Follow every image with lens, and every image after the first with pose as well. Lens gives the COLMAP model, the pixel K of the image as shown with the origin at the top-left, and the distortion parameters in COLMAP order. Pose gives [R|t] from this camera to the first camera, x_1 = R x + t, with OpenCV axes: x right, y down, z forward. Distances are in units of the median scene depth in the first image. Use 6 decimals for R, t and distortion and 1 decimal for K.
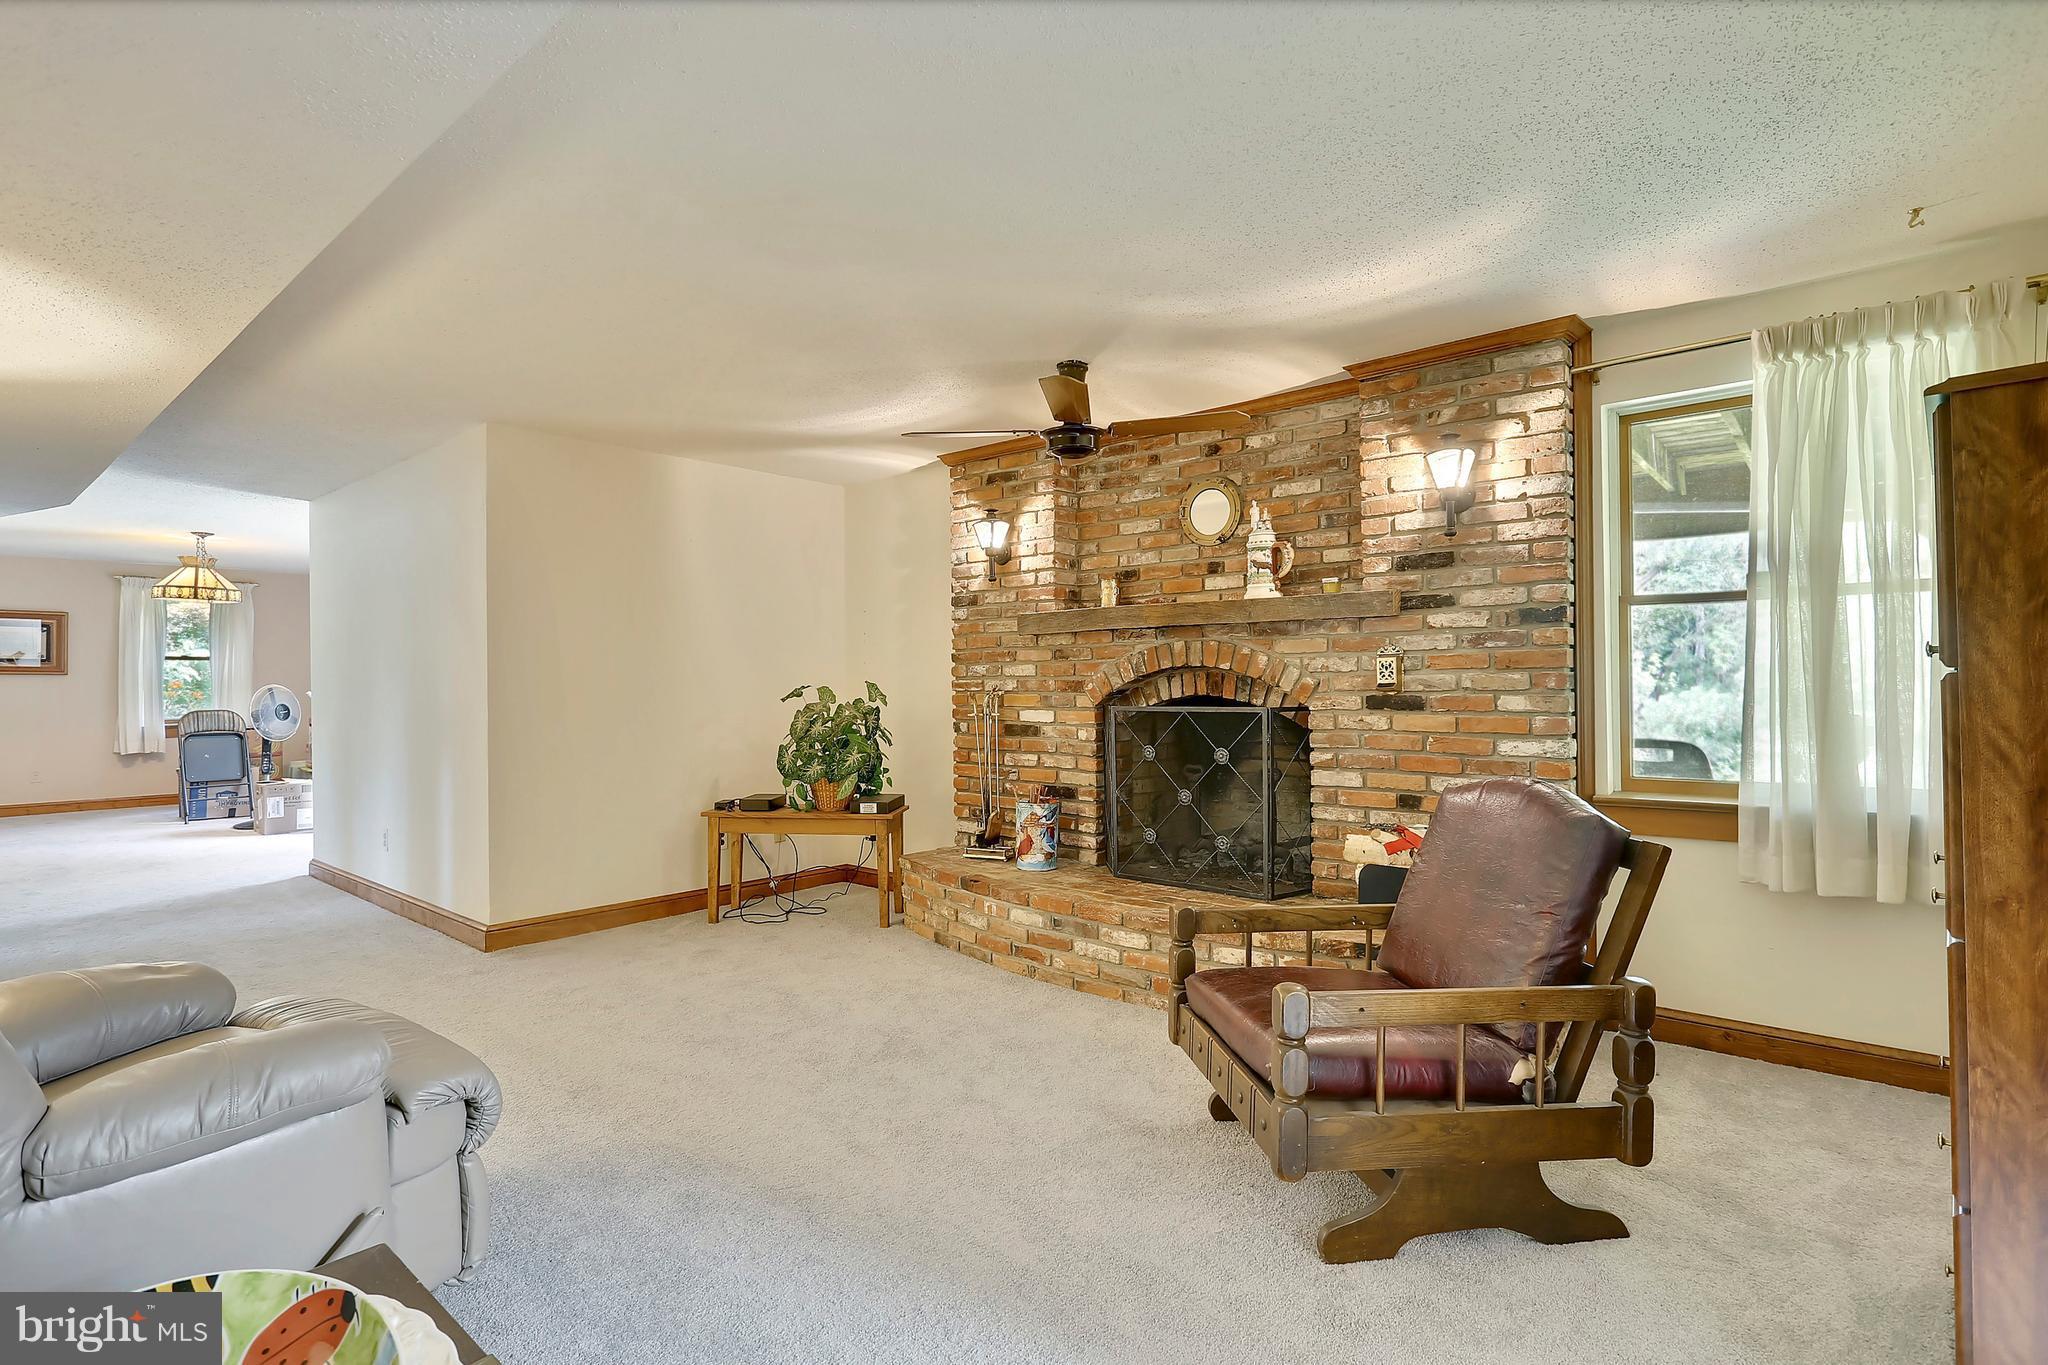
lens RADIAL K [[995.0, 0, 996.8], [0, 995.0, 672.6], [0, 0, 1]] dist [-0.000862, -0.000030]
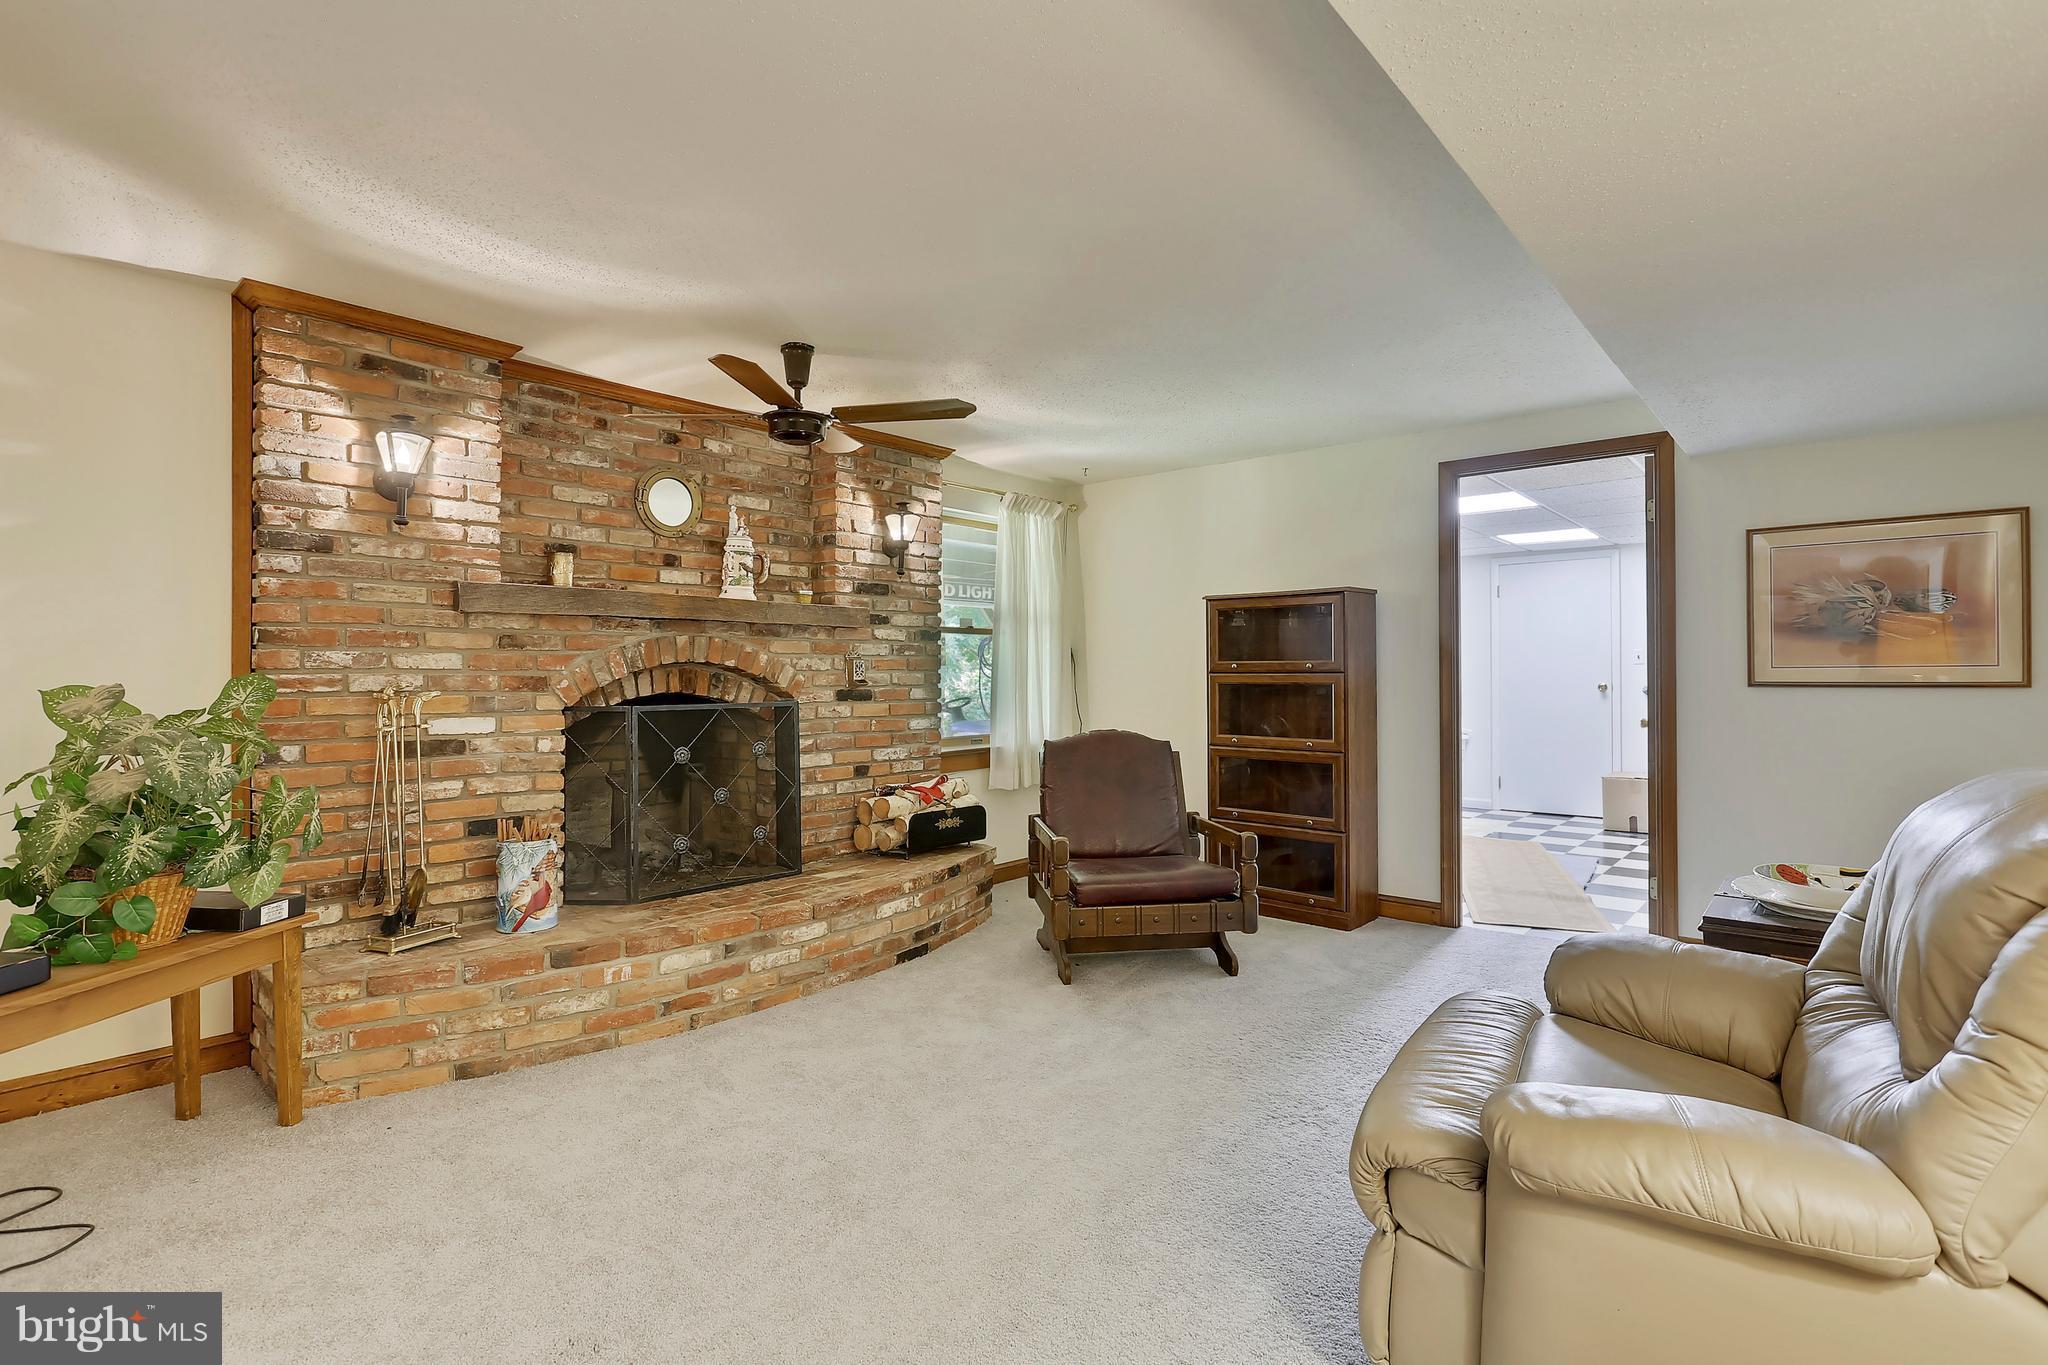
lens RADIAL K [[995.0, 0, 996.8], [0, 995.0, 672.6], [0, 0, 1]] dist [-0.000862, -0.000030]
pose [[-0.000532, 0.012107, 0.999927, -0.746521], [-0.005946, 0.999909, -0.012110, 0.013071], [-0.999982, -0.005952, -0.000460, 0.686088]]
